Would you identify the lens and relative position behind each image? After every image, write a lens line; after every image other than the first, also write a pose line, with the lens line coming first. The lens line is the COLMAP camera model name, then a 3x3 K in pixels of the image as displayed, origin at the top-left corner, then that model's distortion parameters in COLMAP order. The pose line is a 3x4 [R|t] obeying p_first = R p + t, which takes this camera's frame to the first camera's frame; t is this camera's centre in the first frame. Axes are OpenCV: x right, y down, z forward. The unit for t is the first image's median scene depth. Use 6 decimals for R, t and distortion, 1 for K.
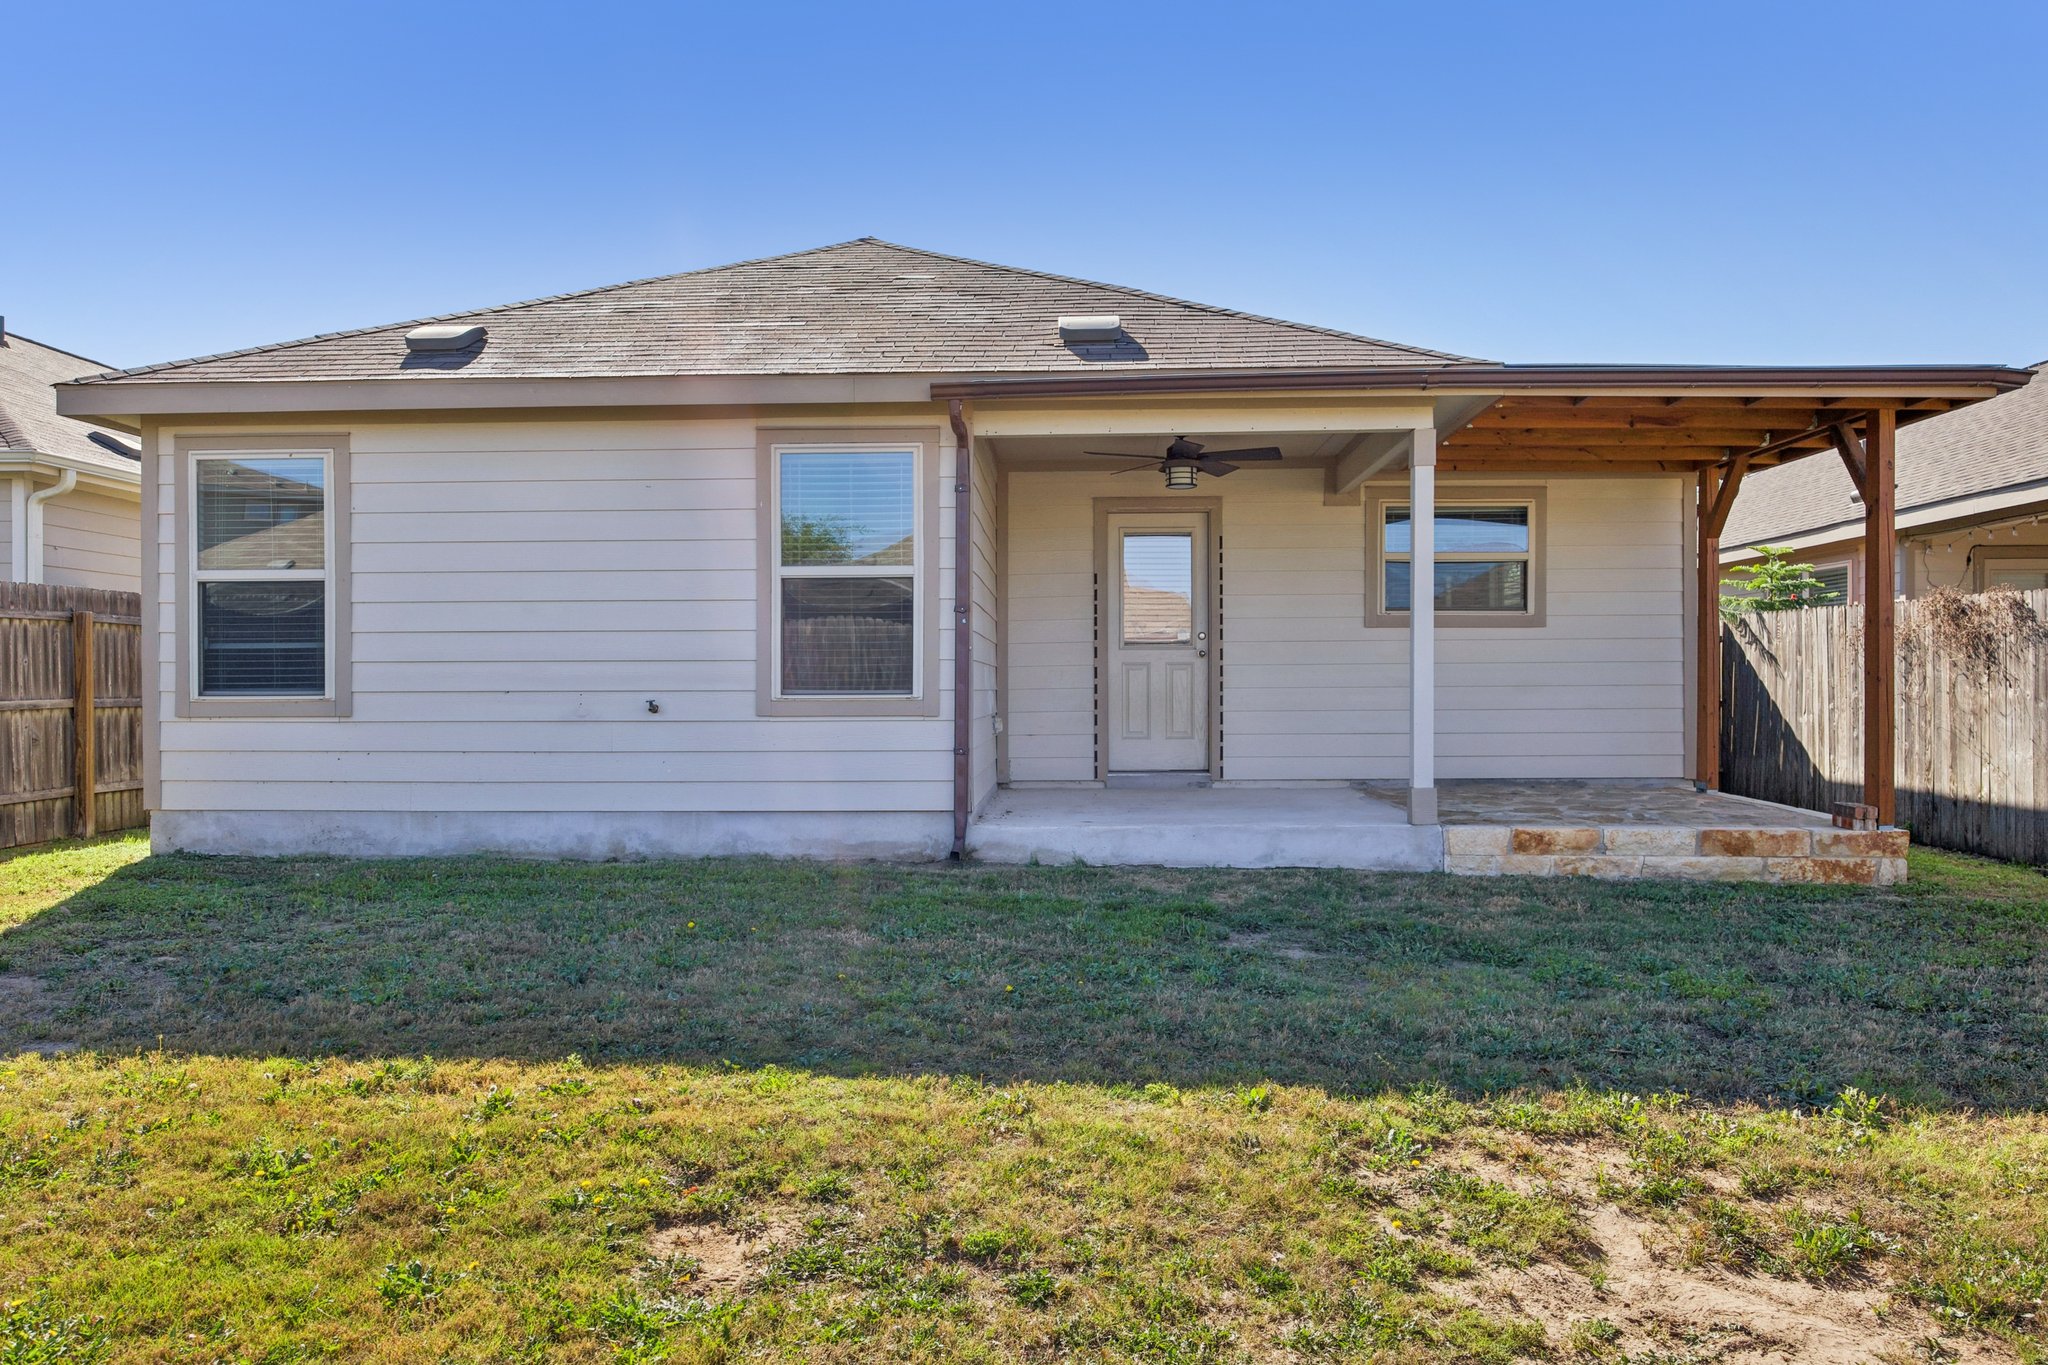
lens RADIAL K [[1399.6, 0, 1034.8], [0, 1399.6, 669.9], [0, 0, 1]] dist [-0.007313, 0.014763]
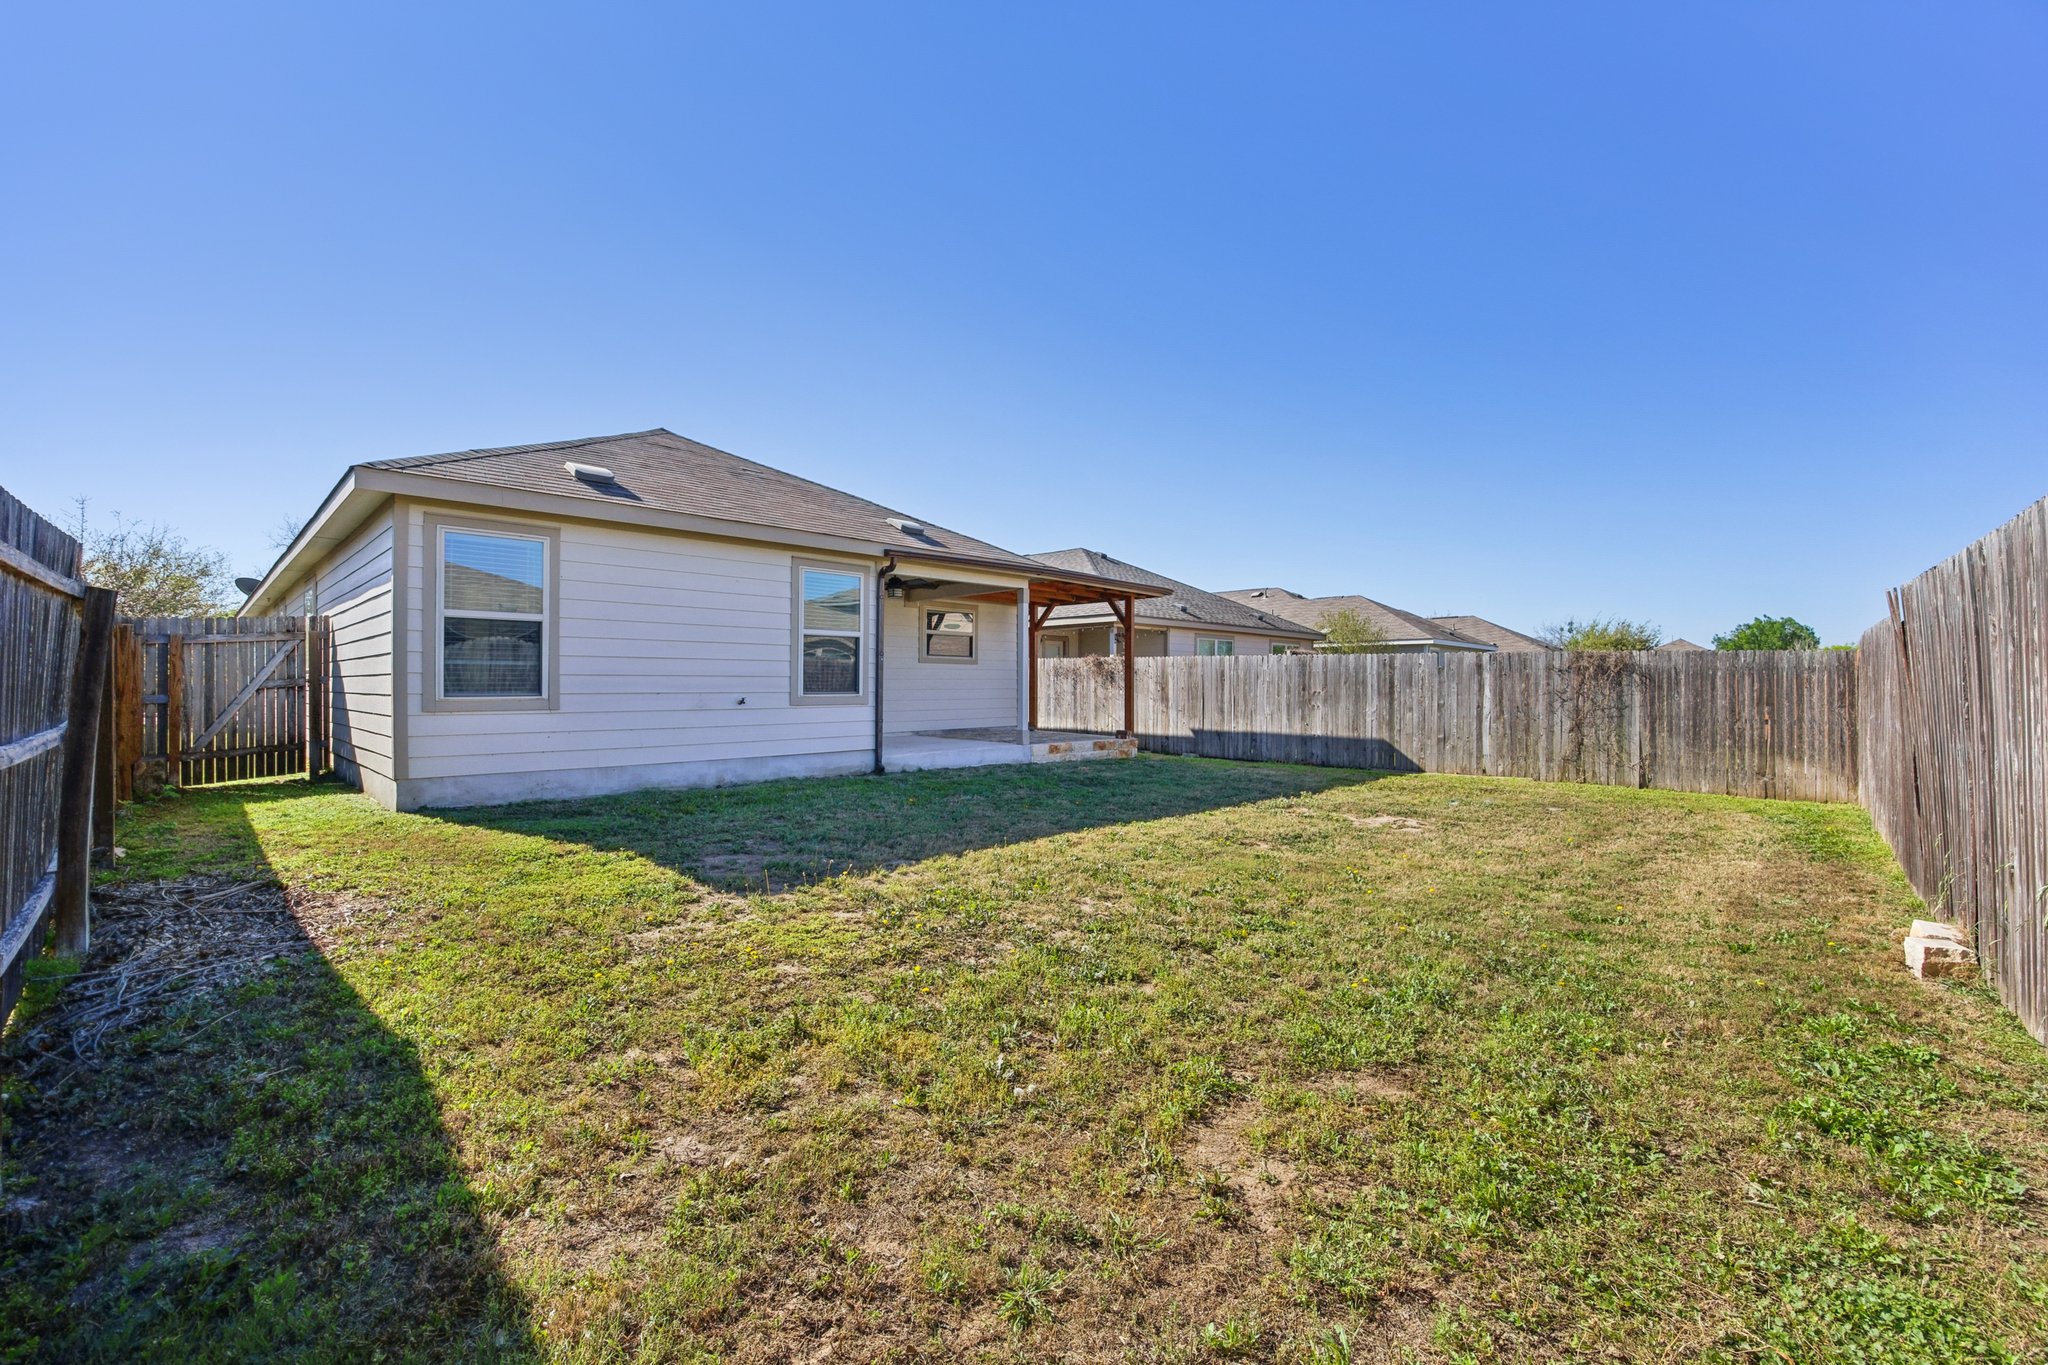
lens RADIAL K [[831.6, 0, 1014.1], [0, 831.6, 678.7], [0, 0, 1]] dist [-0.033383, 0.004994]
pose [[0.674802, 0.009882, 0.737933, -0.836152], [-0.010899, 0.999935, -0.003424, -0.003552], [-0.737919, -0.005732, 0.674865, 0.001869]]
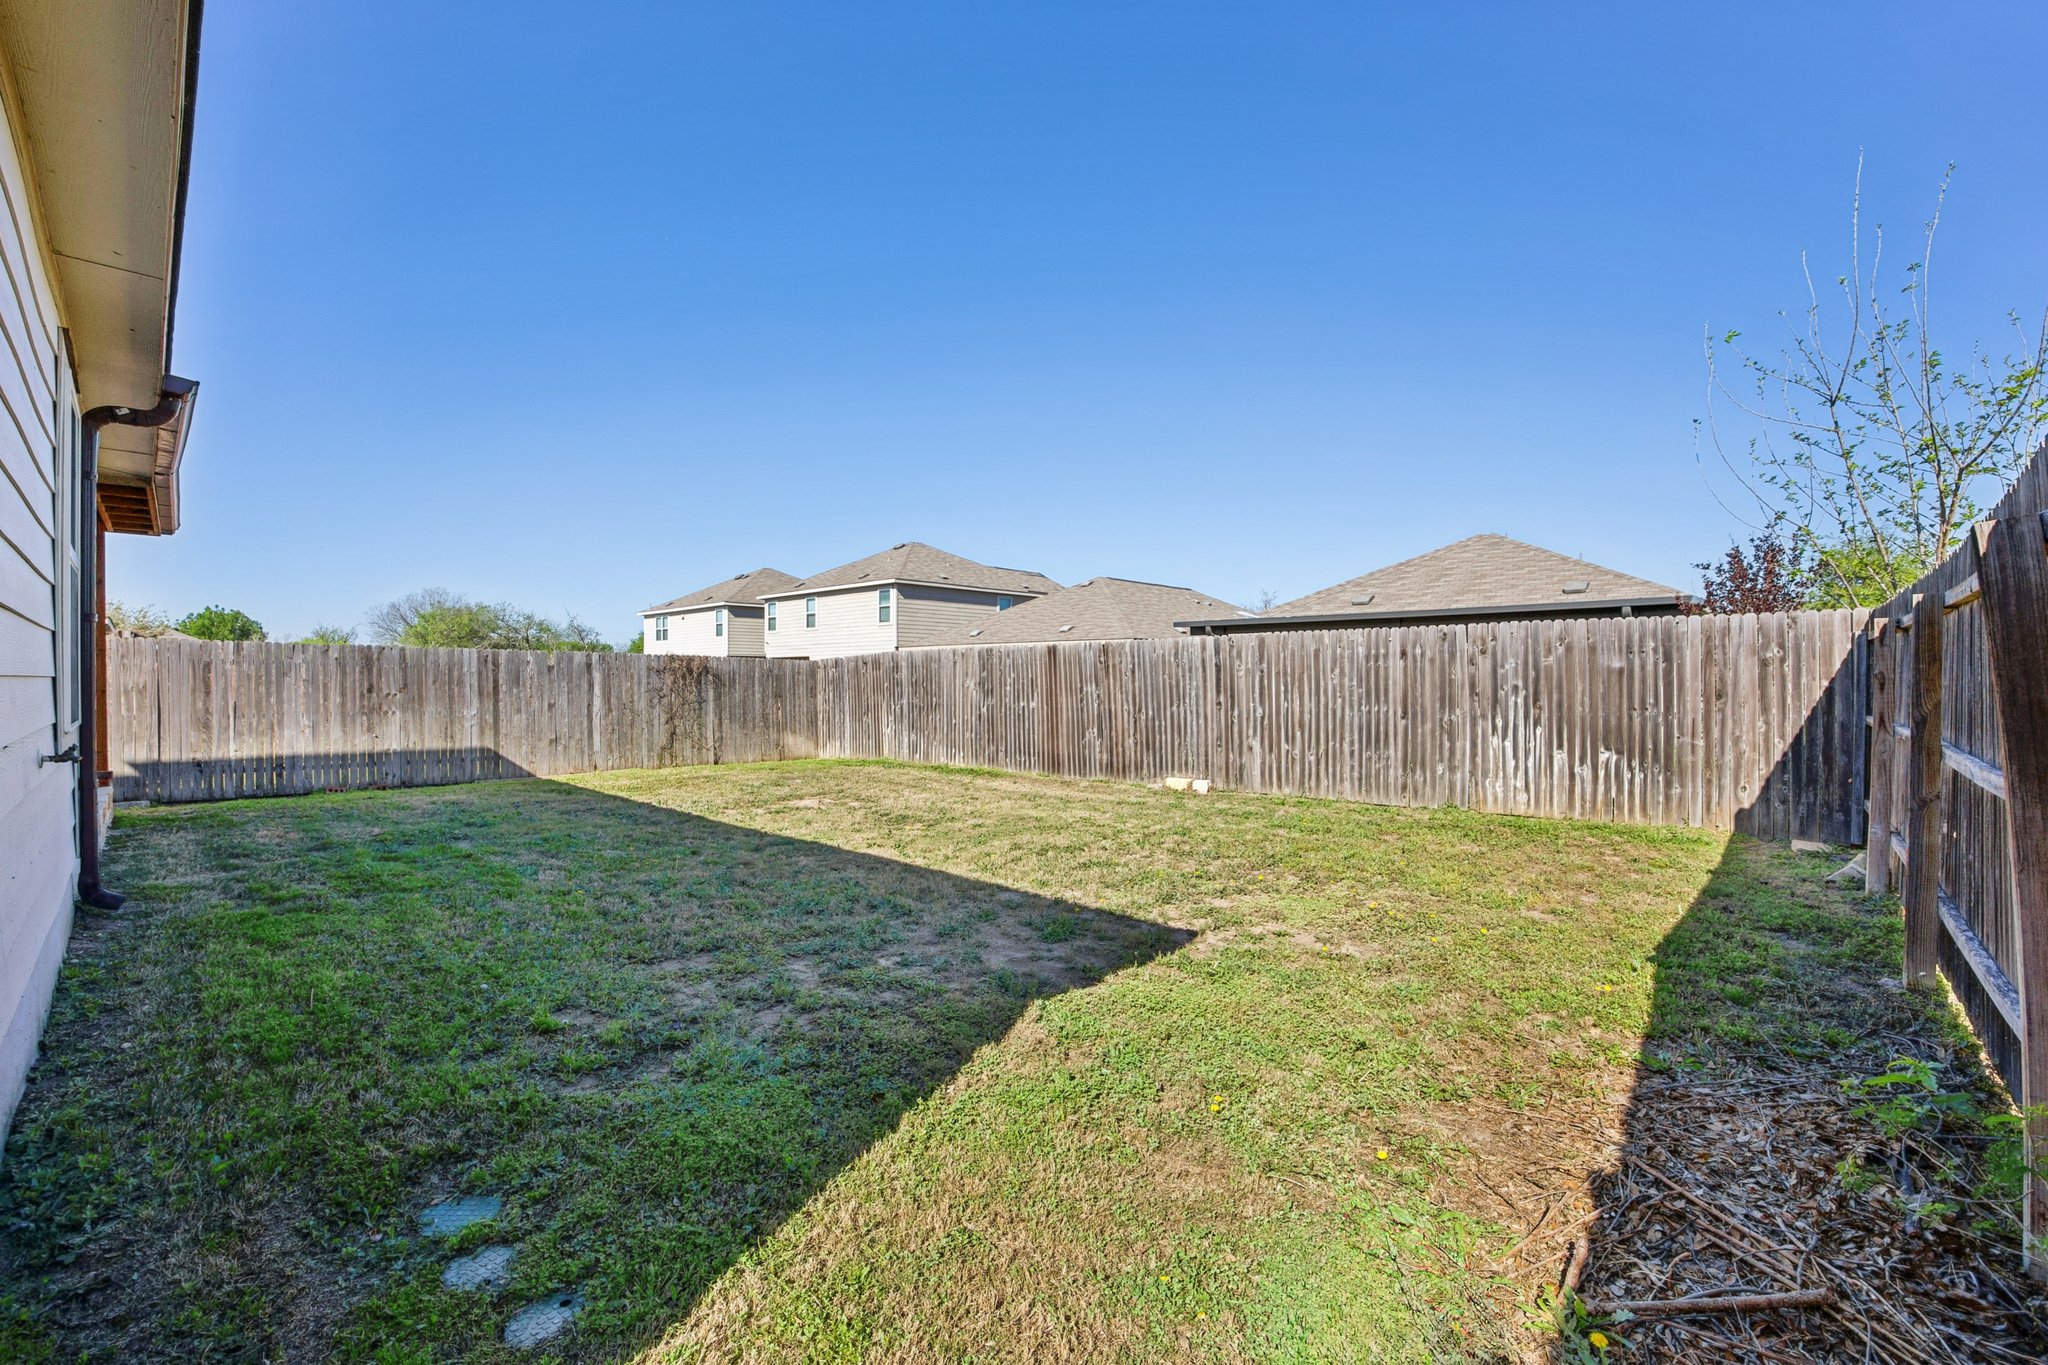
lens RADIAL K [[831.6, 0, 1029.9], [0, 831.6, 684.5], [0, 0, 1]] dist [-0.033383, 0.004994]
pose [[-0.766708, -0.002017, 0.641993, -0.760881], [-0.004658, 0.999986, -0.002421, -0.005632], [-0.641979, -0.004846, -0.766707, 1.065248]]
